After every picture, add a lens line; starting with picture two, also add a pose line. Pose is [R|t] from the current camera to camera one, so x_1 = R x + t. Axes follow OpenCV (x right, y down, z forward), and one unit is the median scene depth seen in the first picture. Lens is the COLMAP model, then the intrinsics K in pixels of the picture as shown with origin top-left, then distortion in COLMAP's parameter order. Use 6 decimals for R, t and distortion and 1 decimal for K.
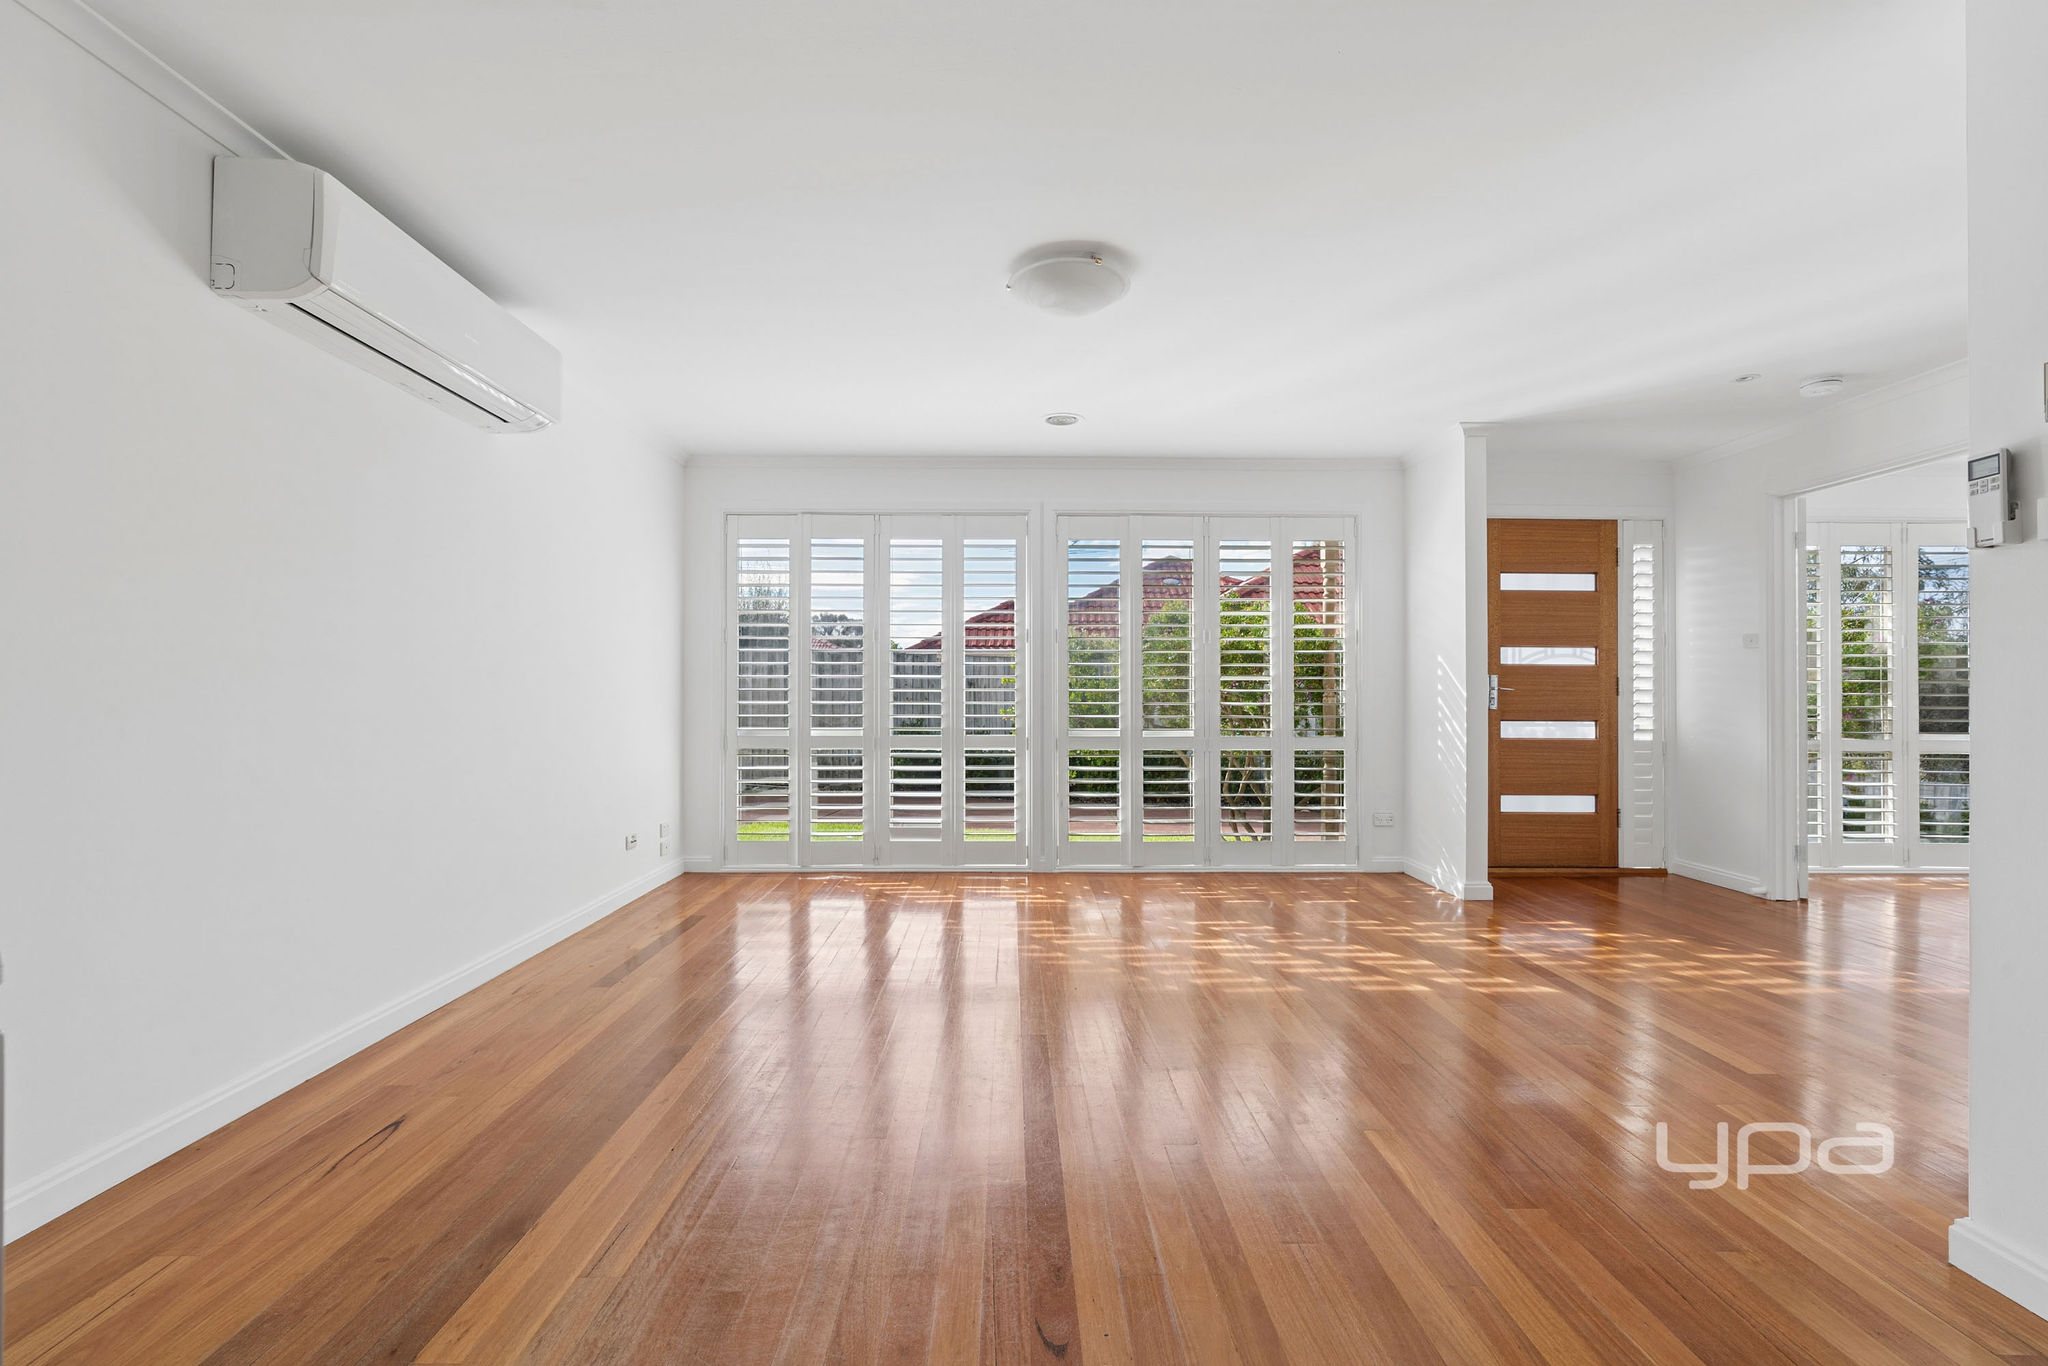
lens RADIAL K [[931.1, 0, 1021.5], [0, 931.1, 685.3], [0, 0, 1]] dist [0.000344, -0.000136]
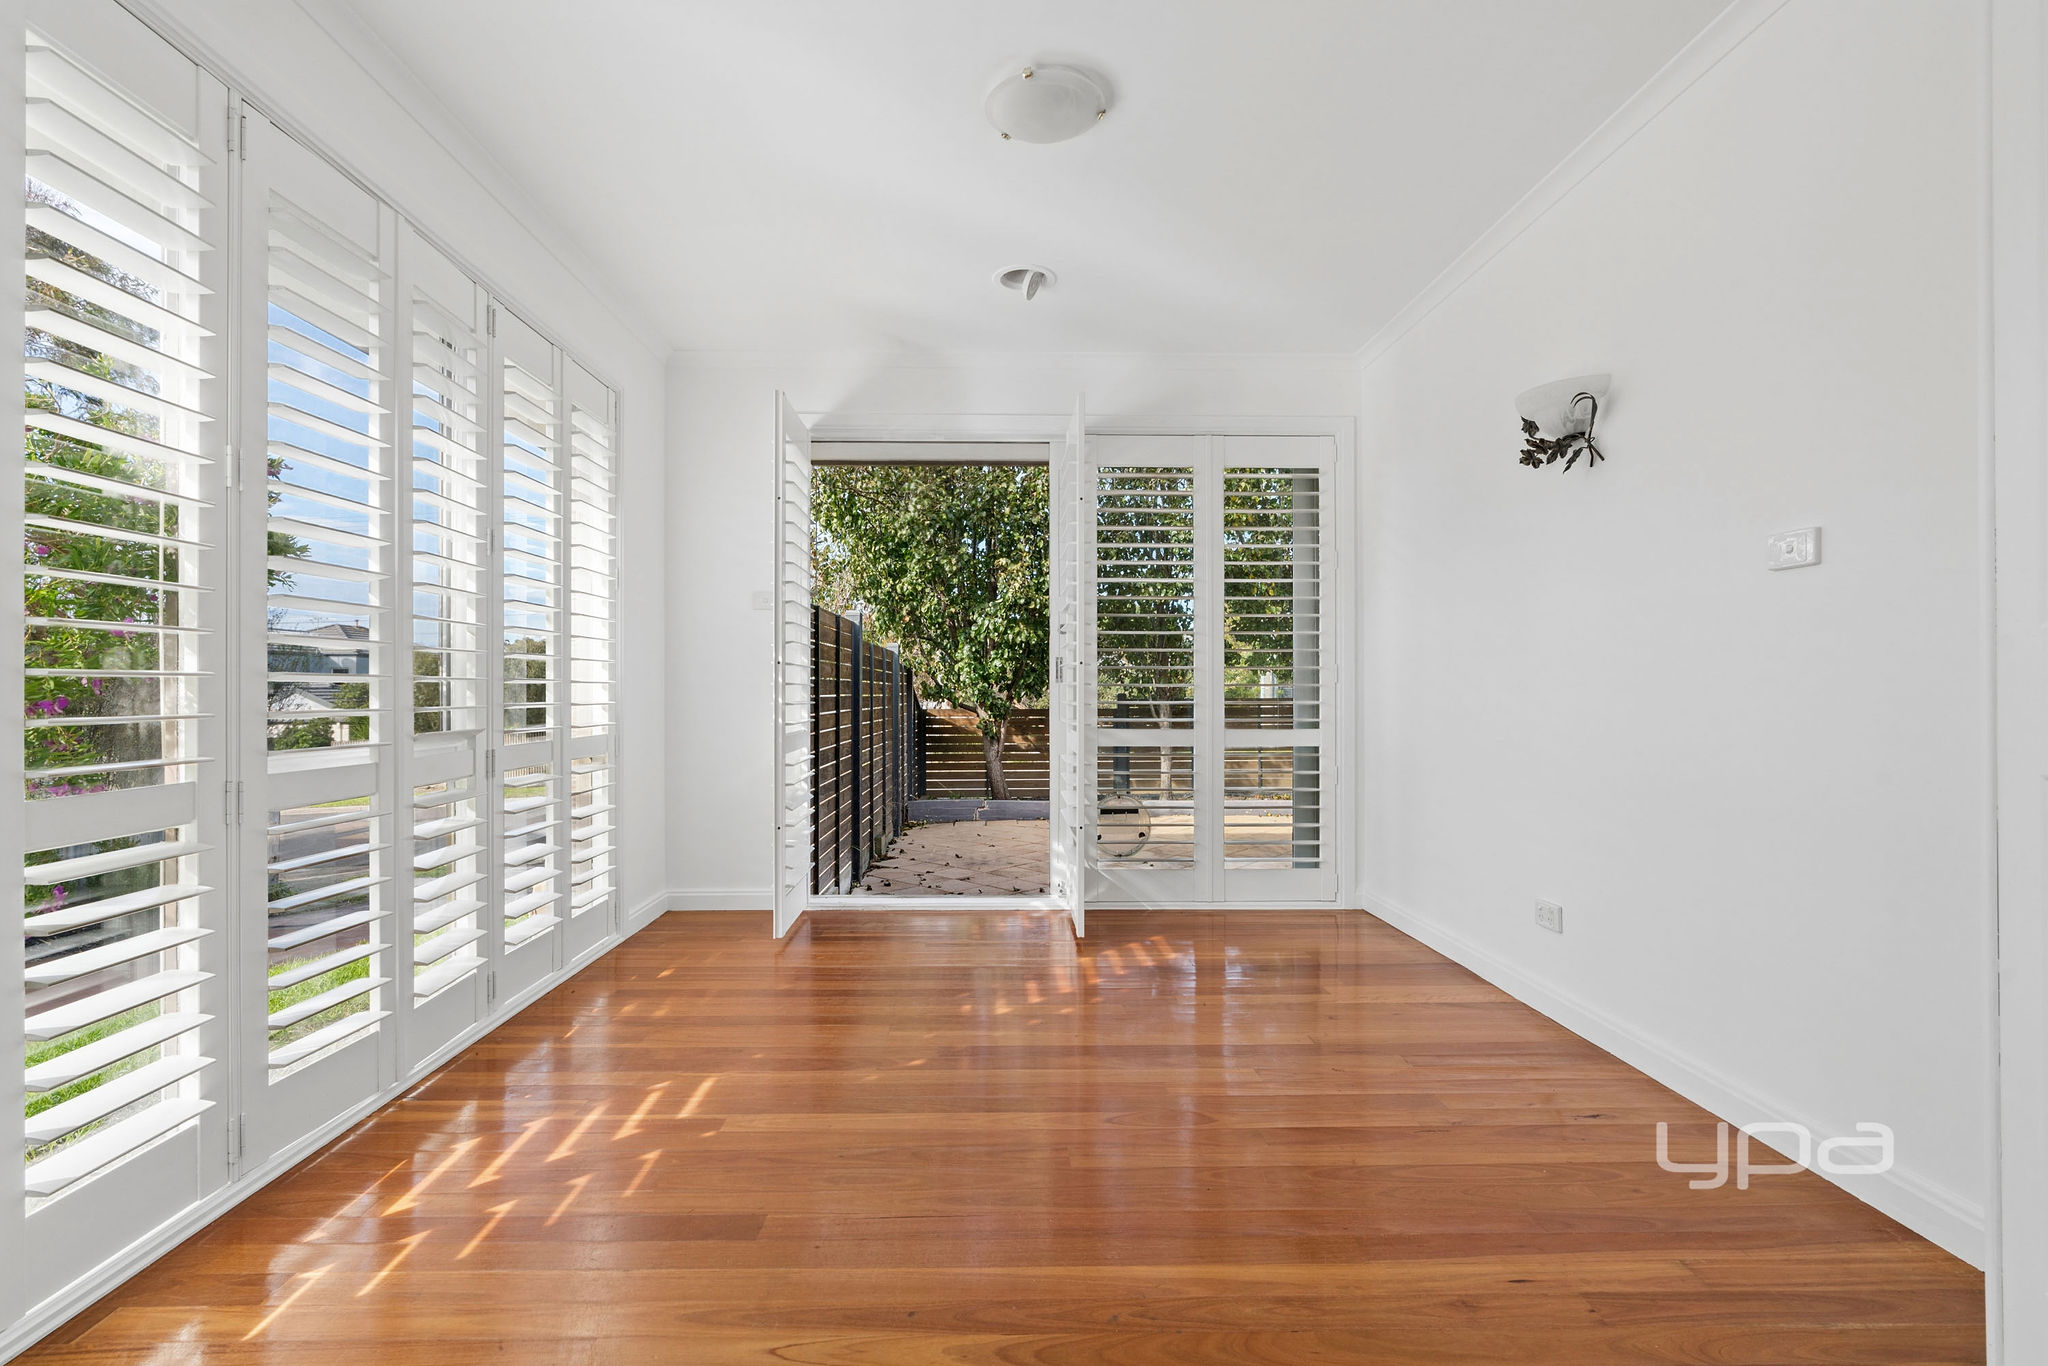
lens RADIAL K [[931.1, 0, 1021.8], [0, 931.1, 684.3], [0, 0, 1]] dist [0.000344, -0.000136]
pose [[-0.012969, 0.000512, 0.999916, 0.632829], [-0.005652, 0.999984, -0.000586, 0.024803], [-0.999900, -0.005659, -0.012966, 0.738494]]
